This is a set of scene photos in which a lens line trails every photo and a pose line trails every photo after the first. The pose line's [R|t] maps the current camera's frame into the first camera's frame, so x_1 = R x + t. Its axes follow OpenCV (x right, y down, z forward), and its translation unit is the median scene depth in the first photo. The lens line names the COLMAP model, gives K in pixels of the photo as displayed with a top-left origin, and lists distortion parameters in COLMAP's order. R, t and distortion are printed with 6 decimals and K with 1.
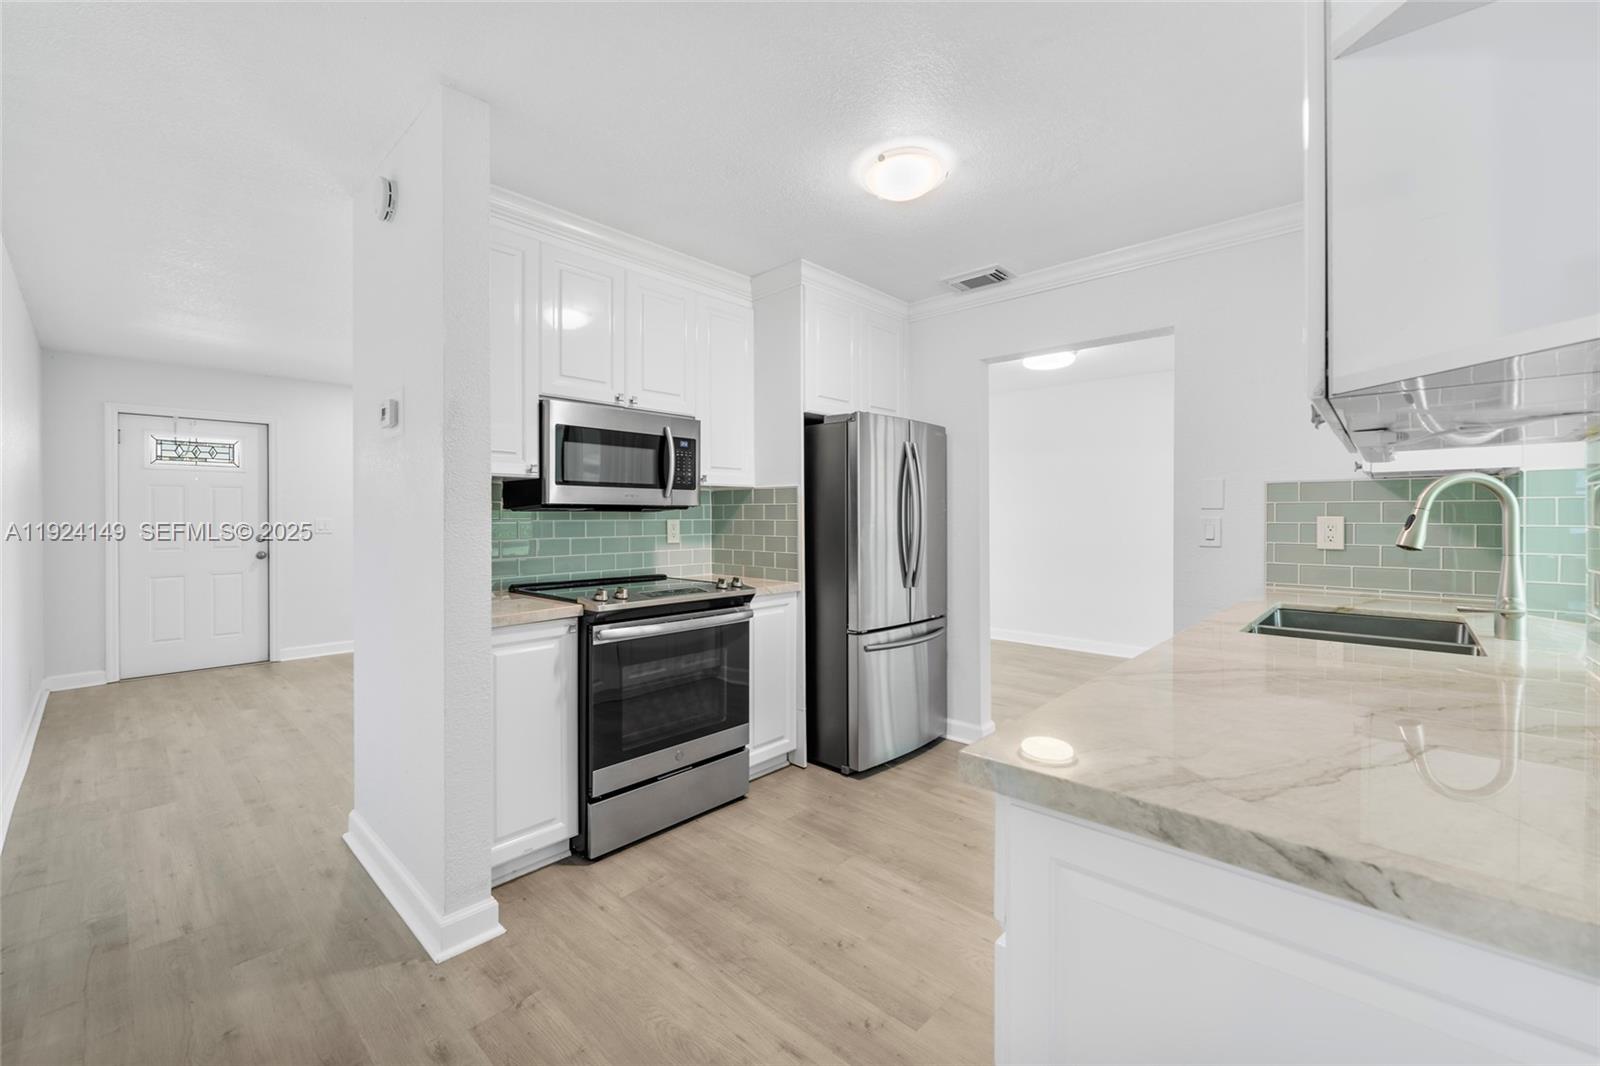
lens RADIAL K [[653.2, 0, 786.1], [0, 653.2, 515.0], [0, 0, 1]] dist [-0.003105, 0.000138]
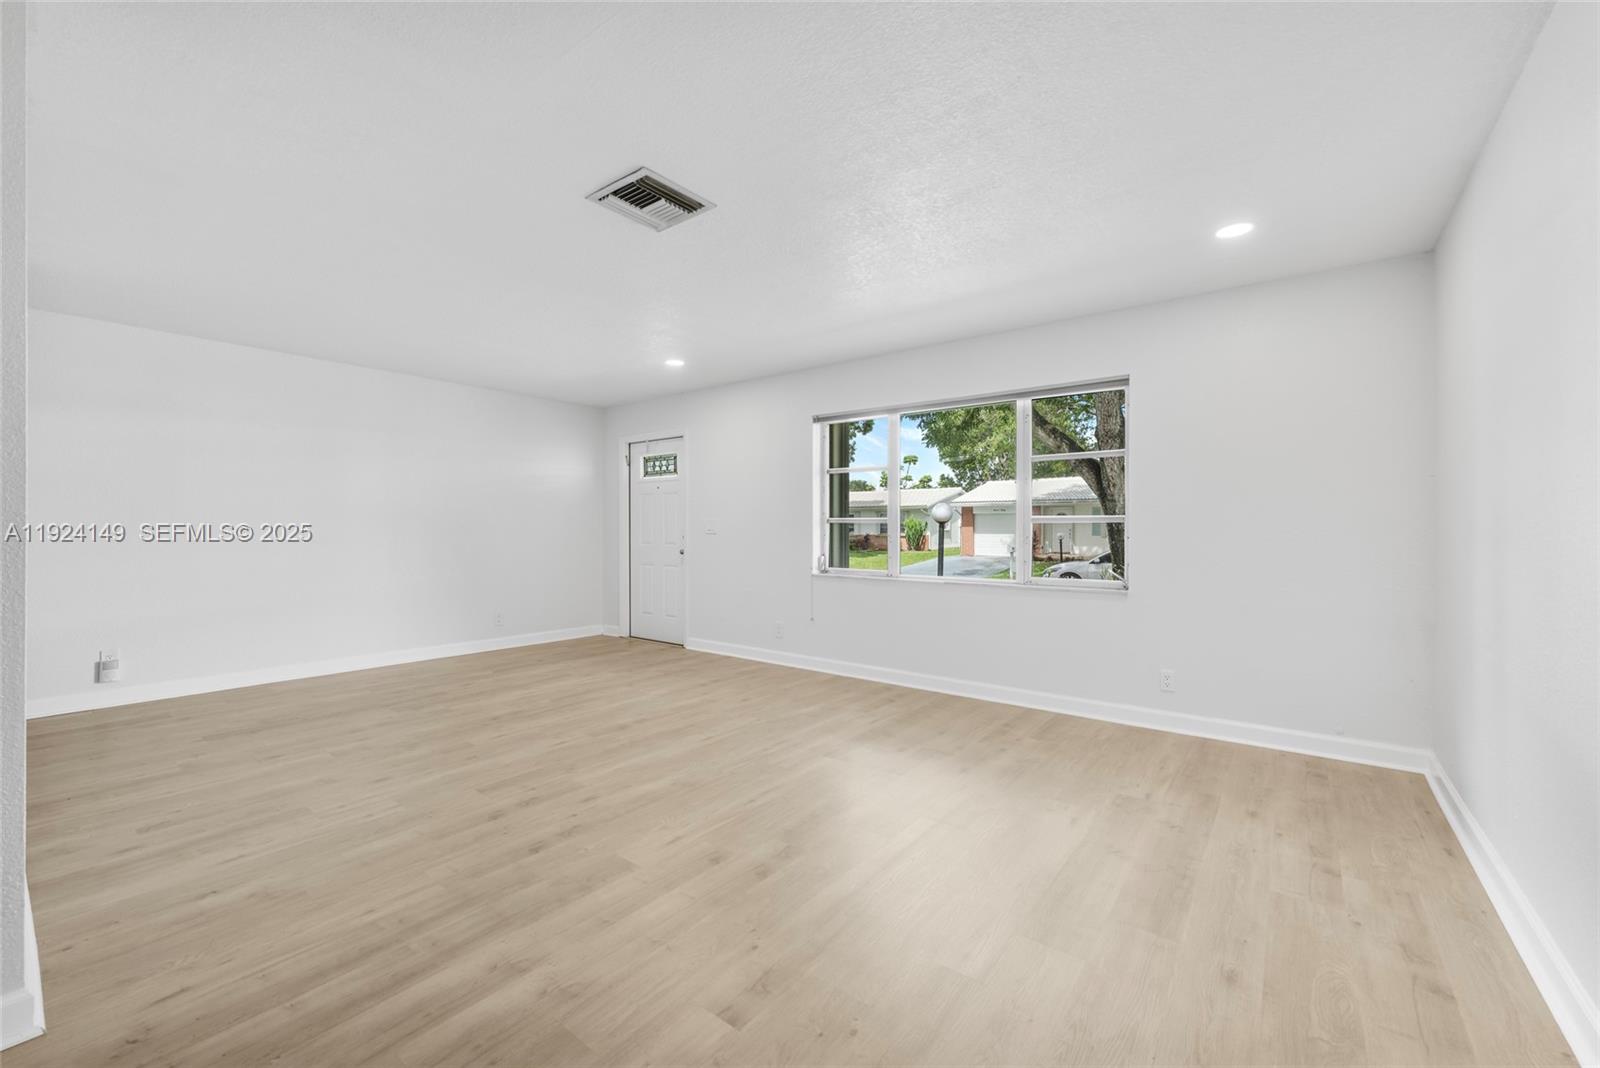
lens RADIAL K [[640.6, 0, 789.0], [0, 640.6, 530.9], [0, 0, 1]] dist [-0.000158, 0.000270]
pose [[0.087617, 0.007890, -0.996123, 0.570205], [-0.000827, 0.999969, 0.007847, 0.029770], [0.996154, 0.000137, 0.087620, 1.914156]]
